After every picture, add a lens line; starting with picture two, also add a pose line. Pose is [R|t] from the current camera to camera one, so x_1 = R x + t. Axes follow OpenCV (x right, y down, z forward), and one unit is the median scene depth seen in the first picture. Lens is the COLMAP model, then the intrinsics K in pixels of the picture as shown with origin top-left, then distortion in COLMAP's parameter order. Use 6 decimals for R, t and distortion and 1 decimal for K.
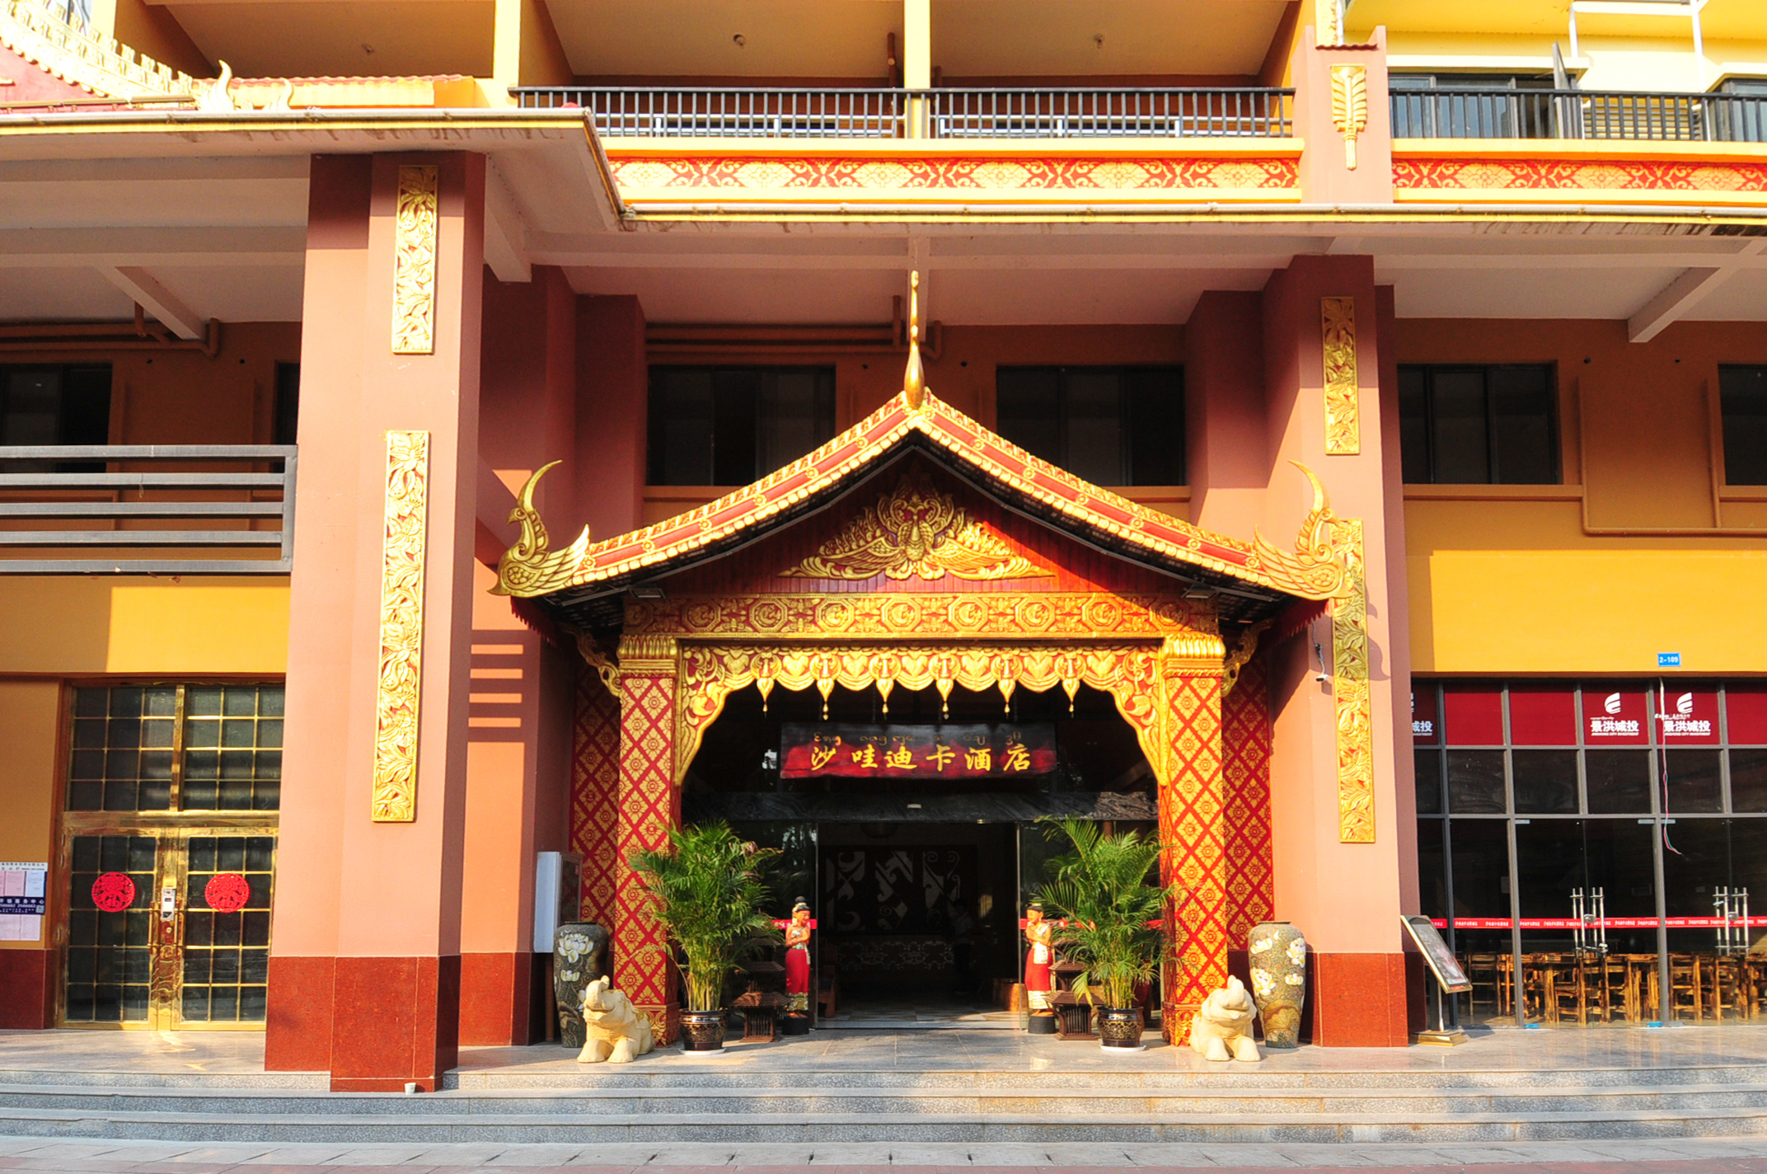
lens RADIAL K [[928.0, 0, 886.5], [0, 928.0, 779.5], [0, 0, 1]] dist [0.041885, -0.041624]
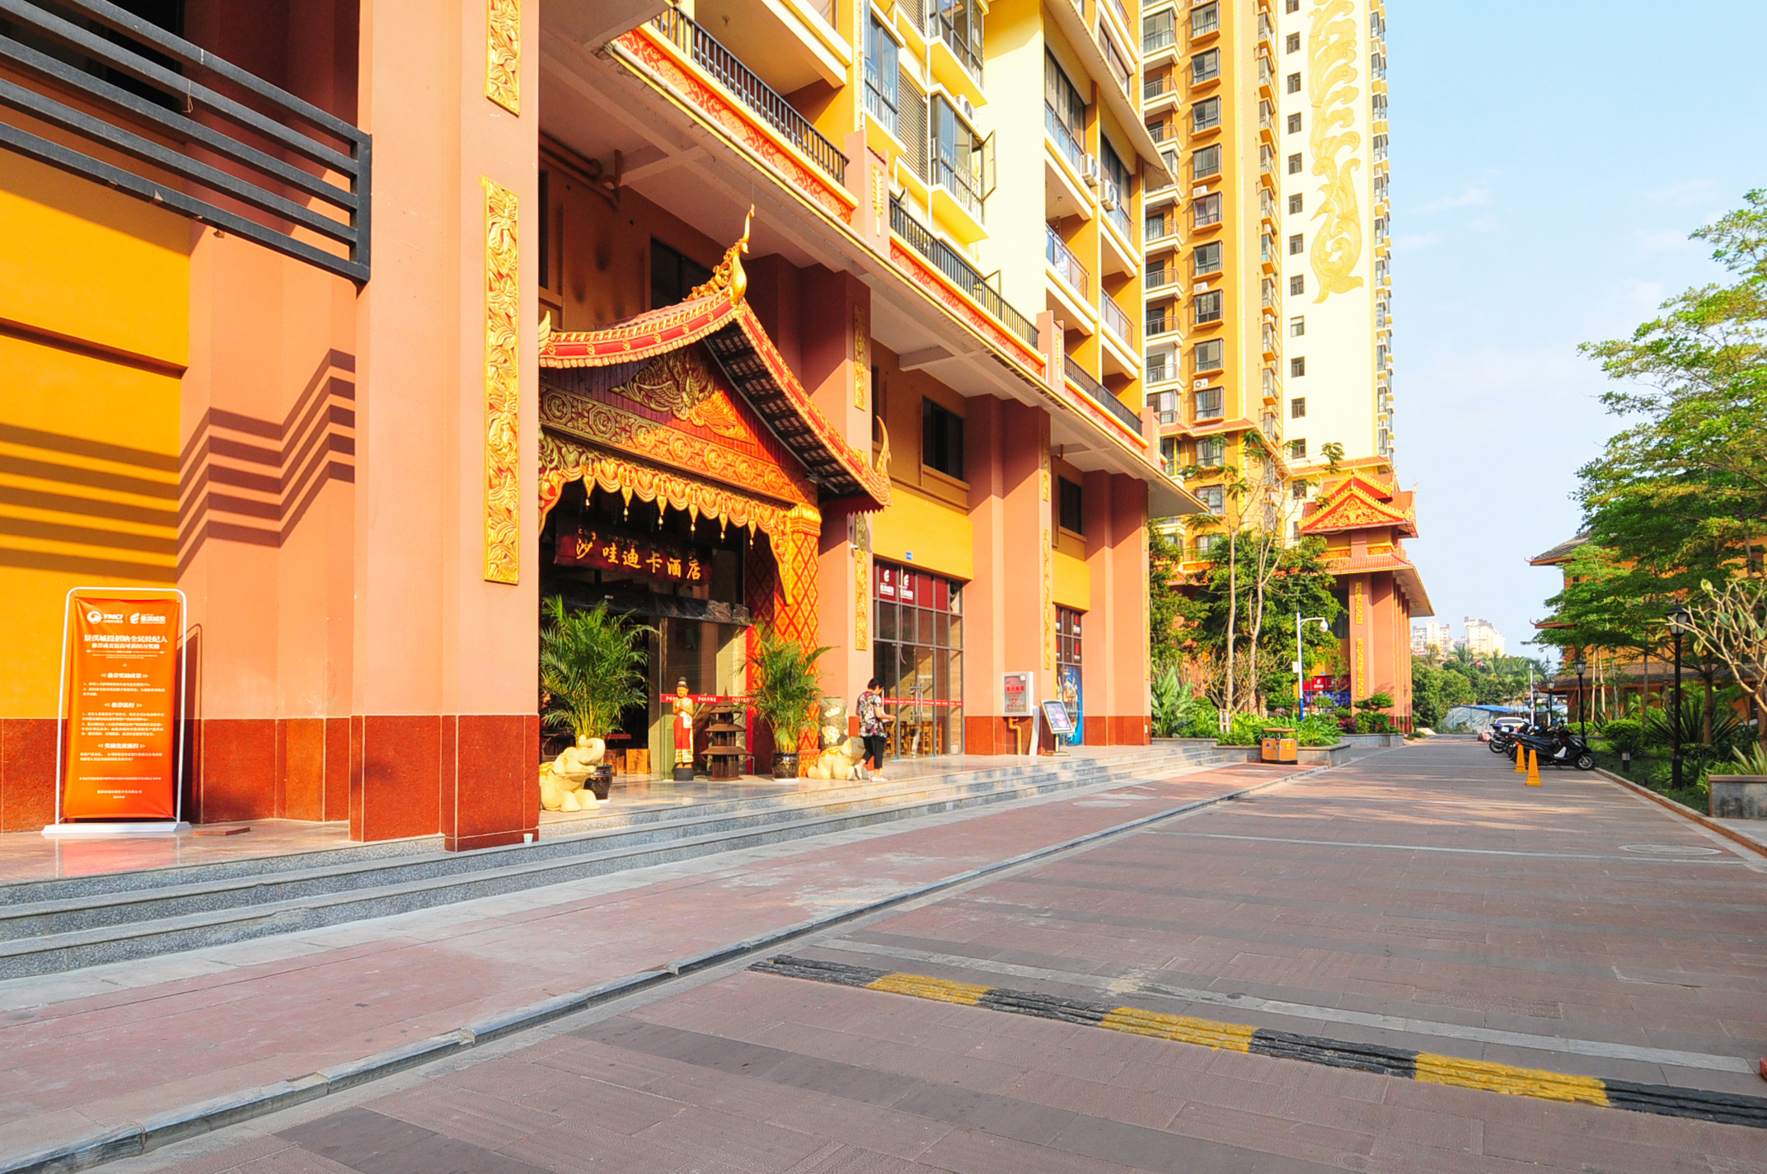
lens RADIAL K [[936.5, 0, 883.5], [0, 936.5, 587.0], [0, 0, 1]] dist [0.002126, -0.000336]
pose [[0.522521, 0.109485, 0.845568, -0.881636], [-0.124898, 0.990852, -0.051115, 0.037055], [-0.843429, -0.078900, 0.531415, 0.087037]]
